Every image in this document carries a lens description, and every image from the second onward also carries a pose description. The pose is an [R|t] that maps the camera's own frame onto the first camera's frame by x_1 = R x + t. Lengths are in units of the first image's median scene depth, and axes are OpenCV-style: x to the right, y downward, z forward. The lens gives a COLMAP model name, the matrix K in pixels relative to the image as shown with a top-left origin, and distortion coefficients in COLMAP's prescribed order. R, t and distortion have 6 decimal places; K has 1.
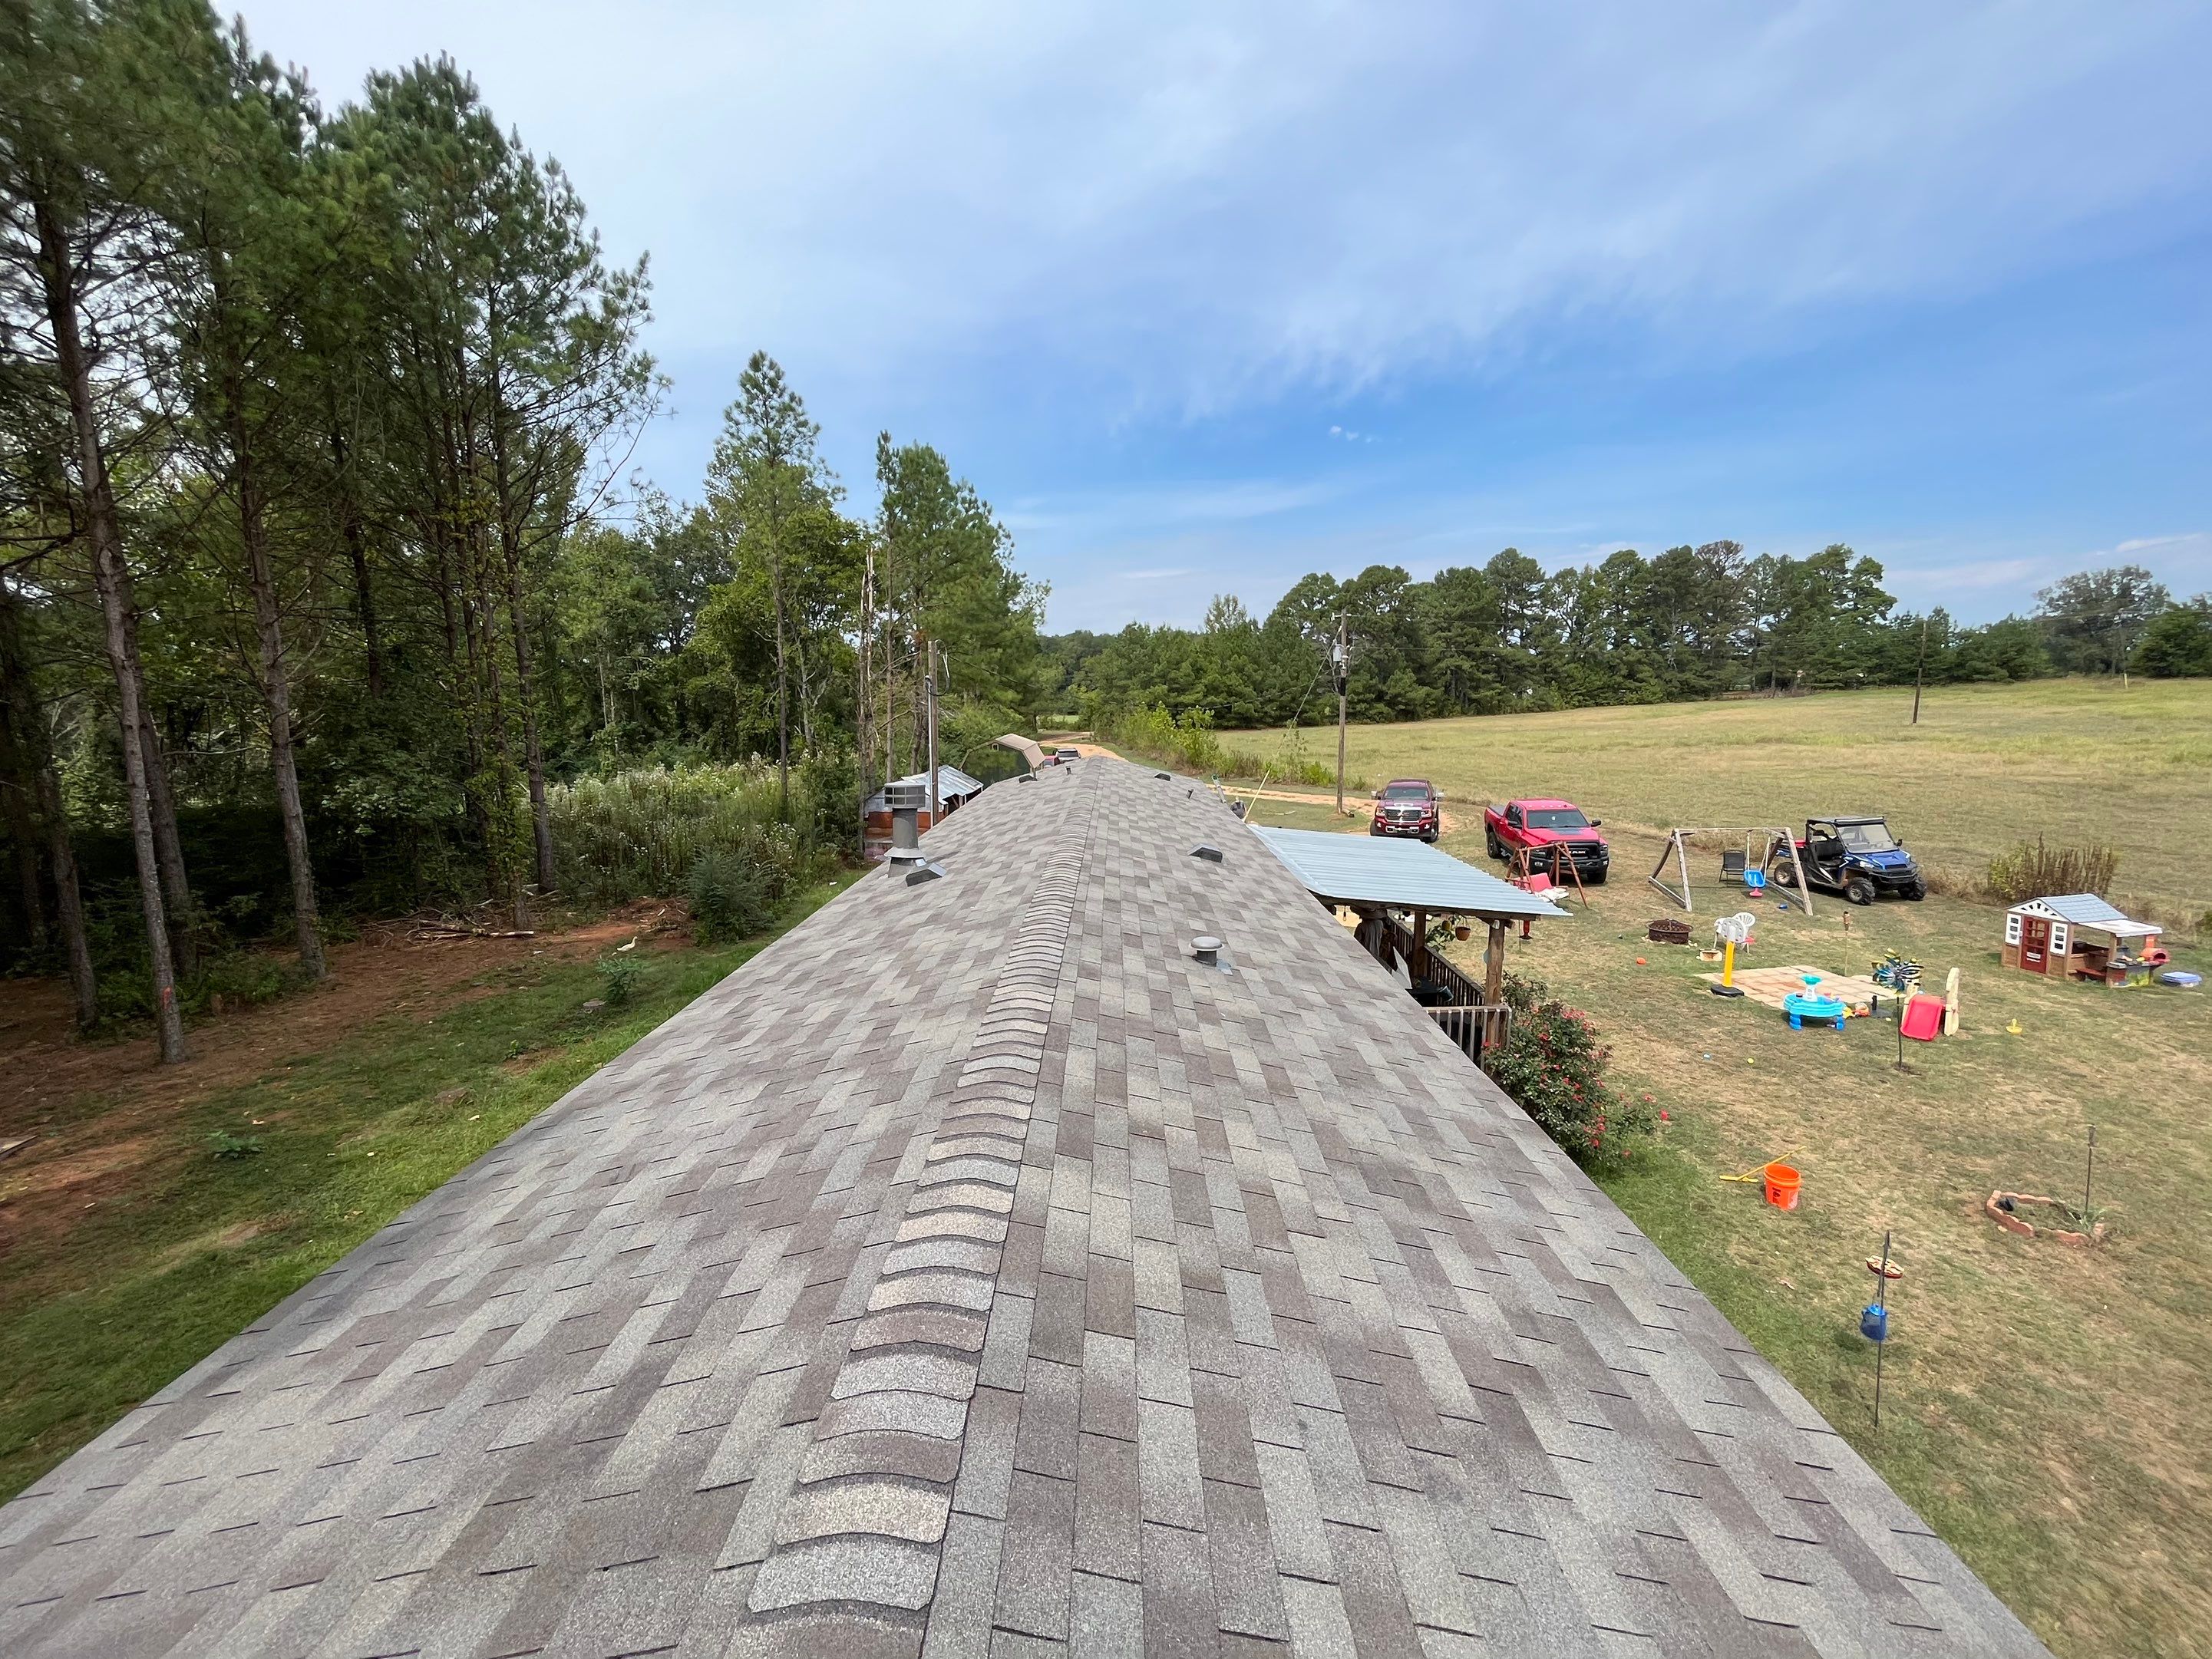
lens RADIAL K [[898.0, 0, 1091.4], [0, 898.0, 828.1], [0, 0, 1]] dist [-0.002028, -0.000263]
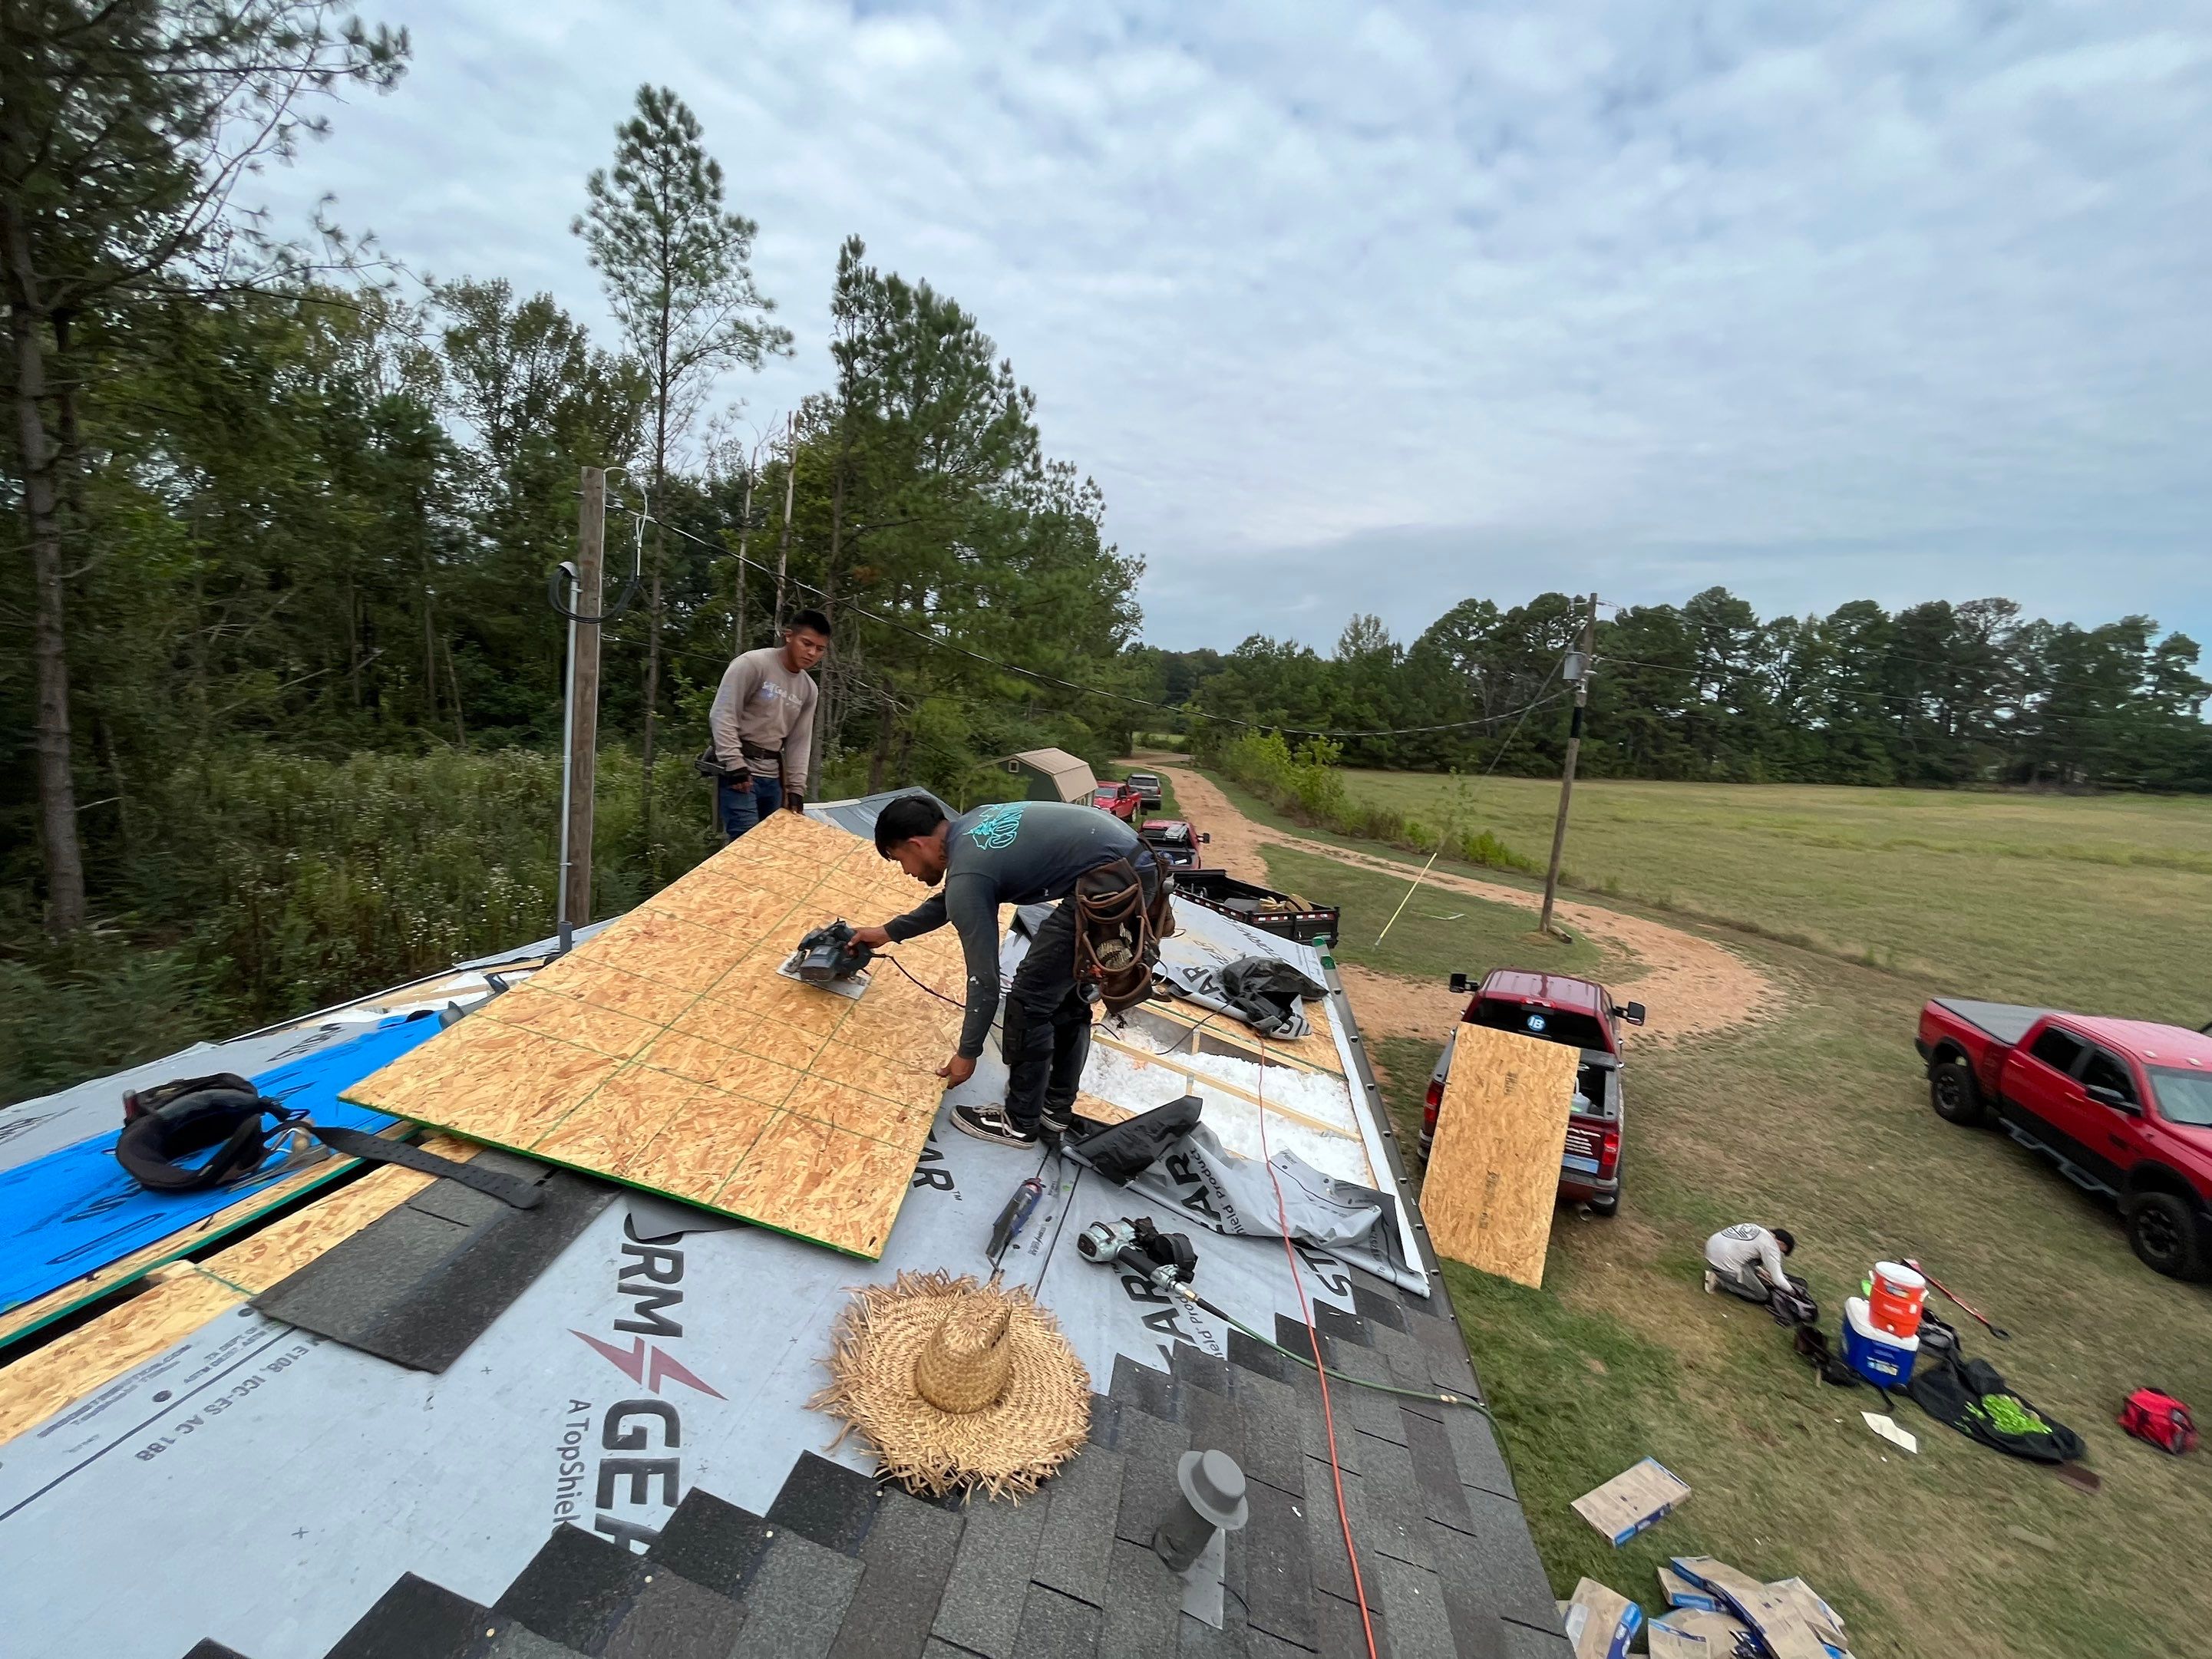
lens RADIAL K [[841.8, 0, 1106.0], [0, 841.8, 829.5], [0, 0, 1]] dist [0.001201, -0.000030]
pose [[0.987208, 0.107707, -0.117557, 0.080689], [-0.108953, 0.994038, -0.004201, -0.091727], [0.116404, 0.016955, 0.993057, 0.735034]]
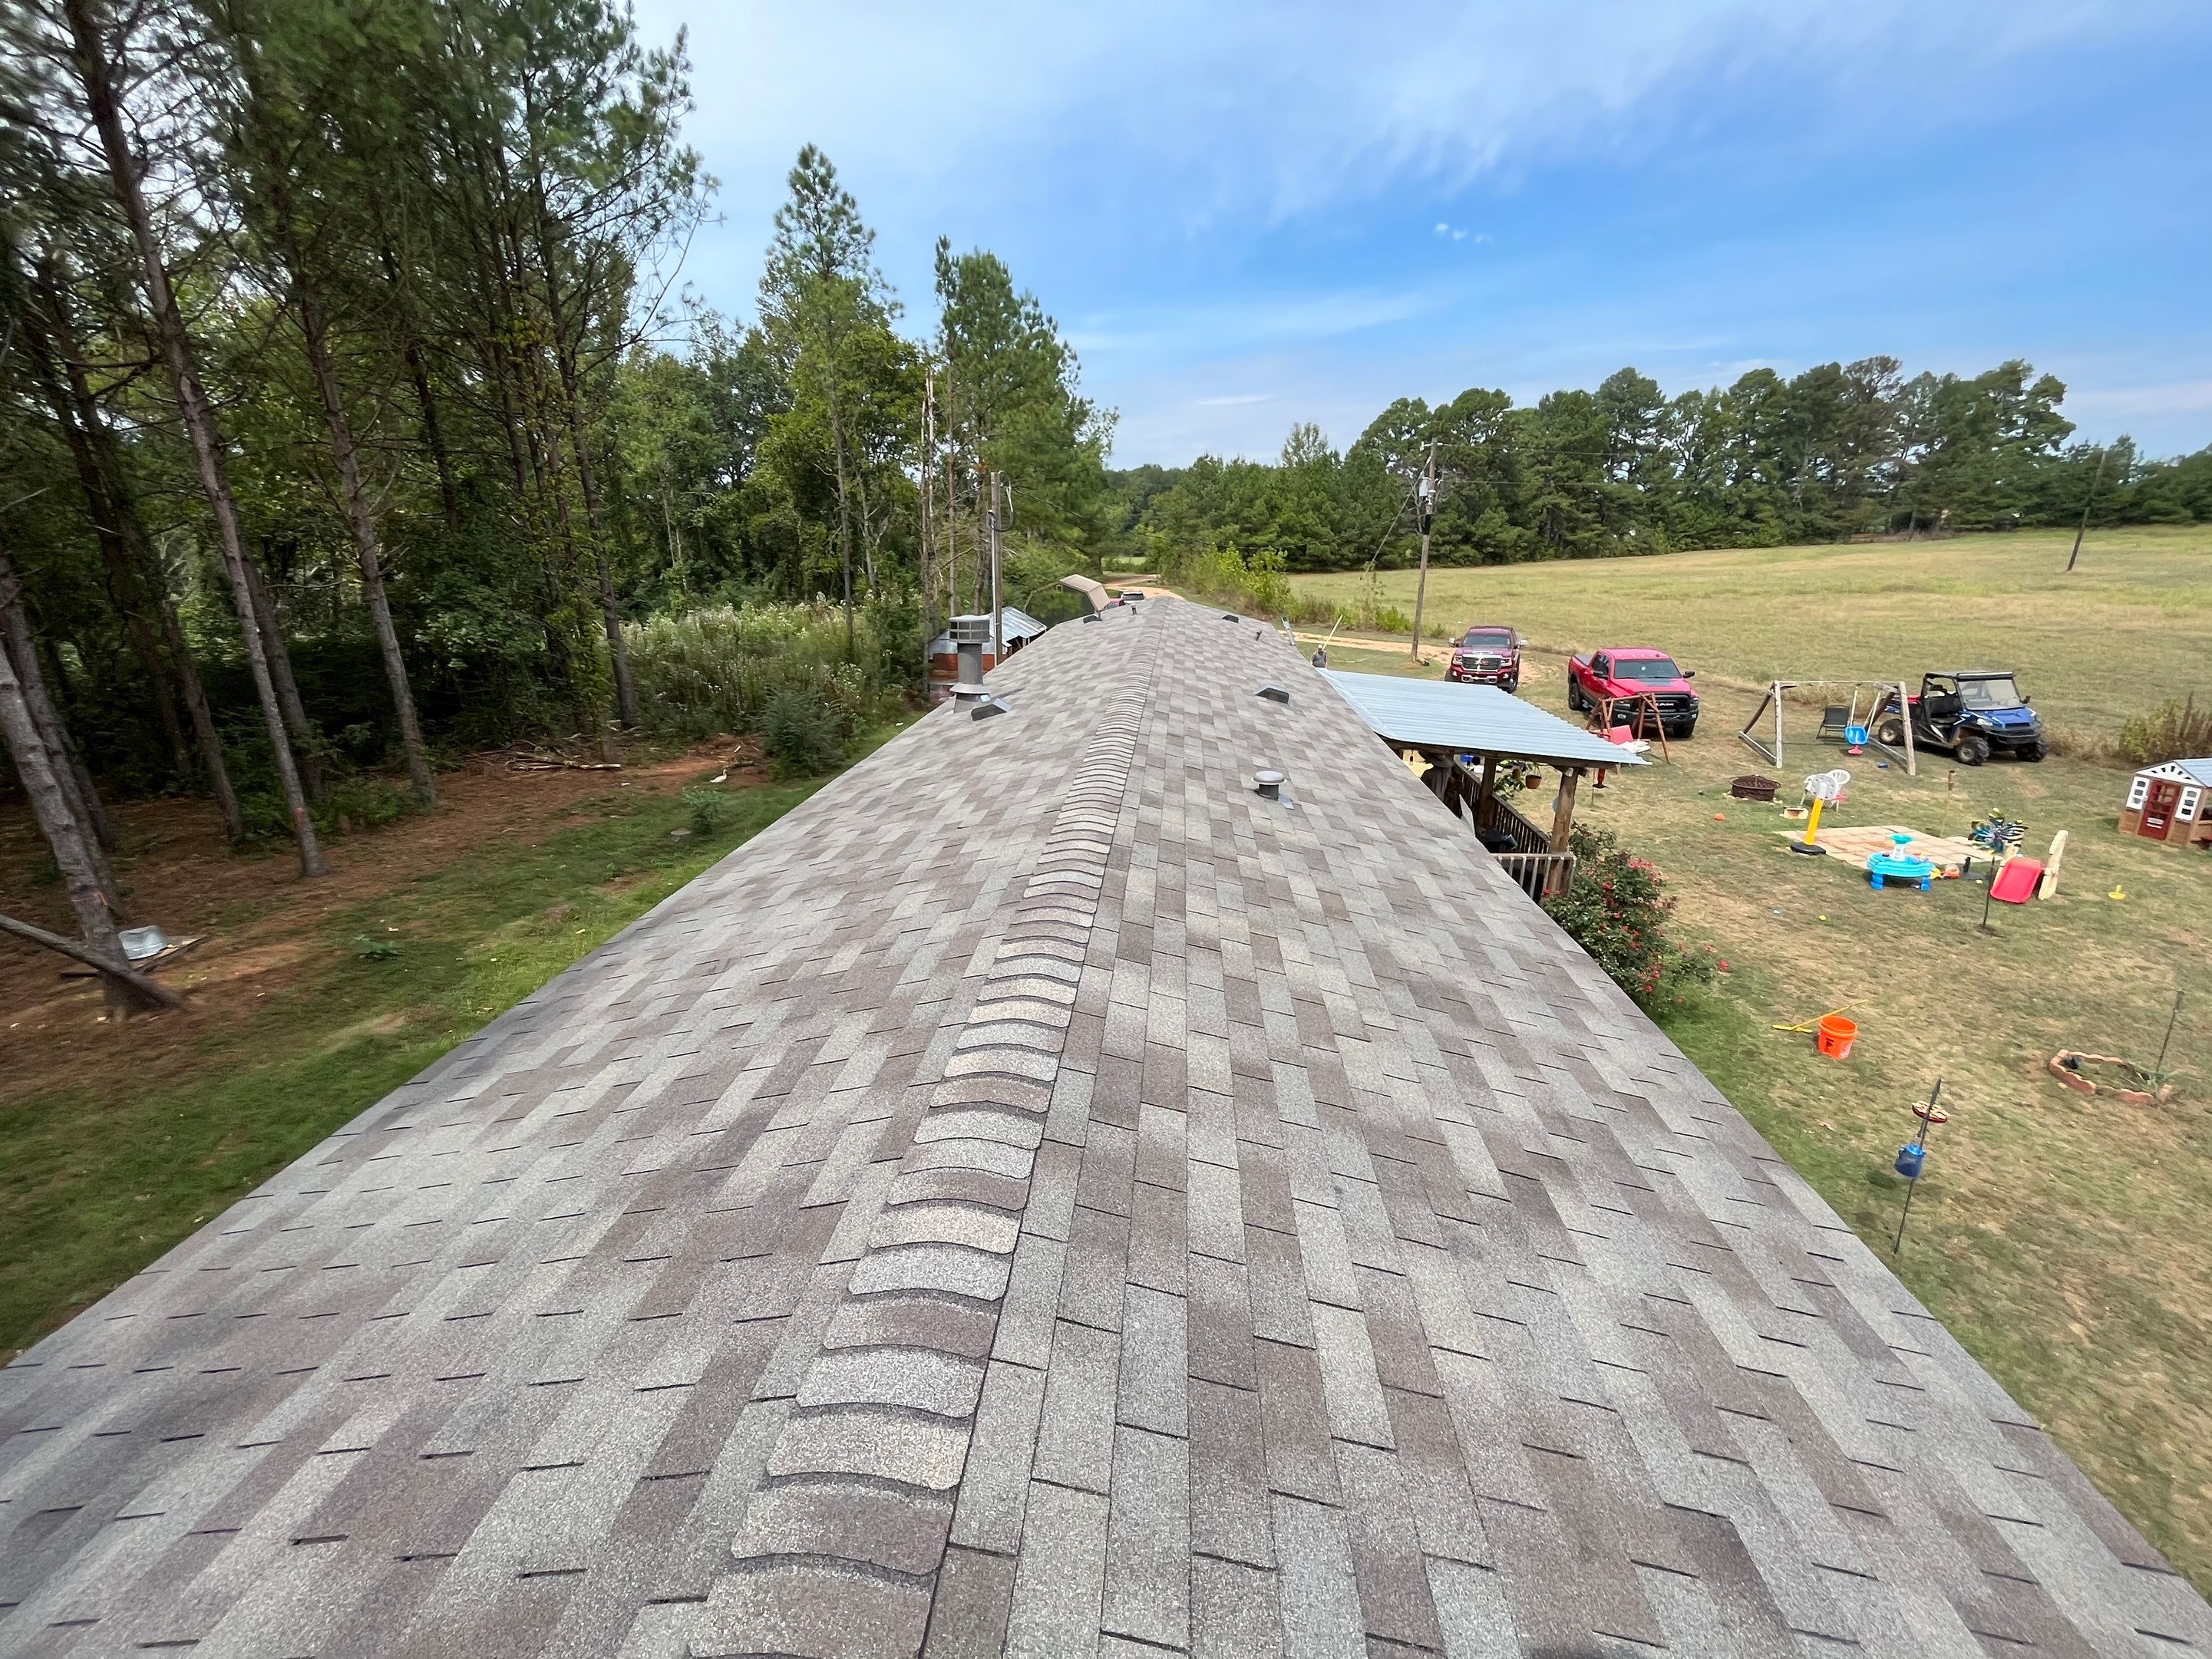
lens RADIAL K [[895.6, 0, 1090.4], [0, 895.6, 828.8], [0, 0, 1]] dist [-0.002616, -0.000231]
pose [[0.997350, 0.025656, -0.068074, -0.000302], [-0.013826, 0.985541, 0.168870, 0.005223], [0.071422, -0.167481, 0.983285, -0.002030]]
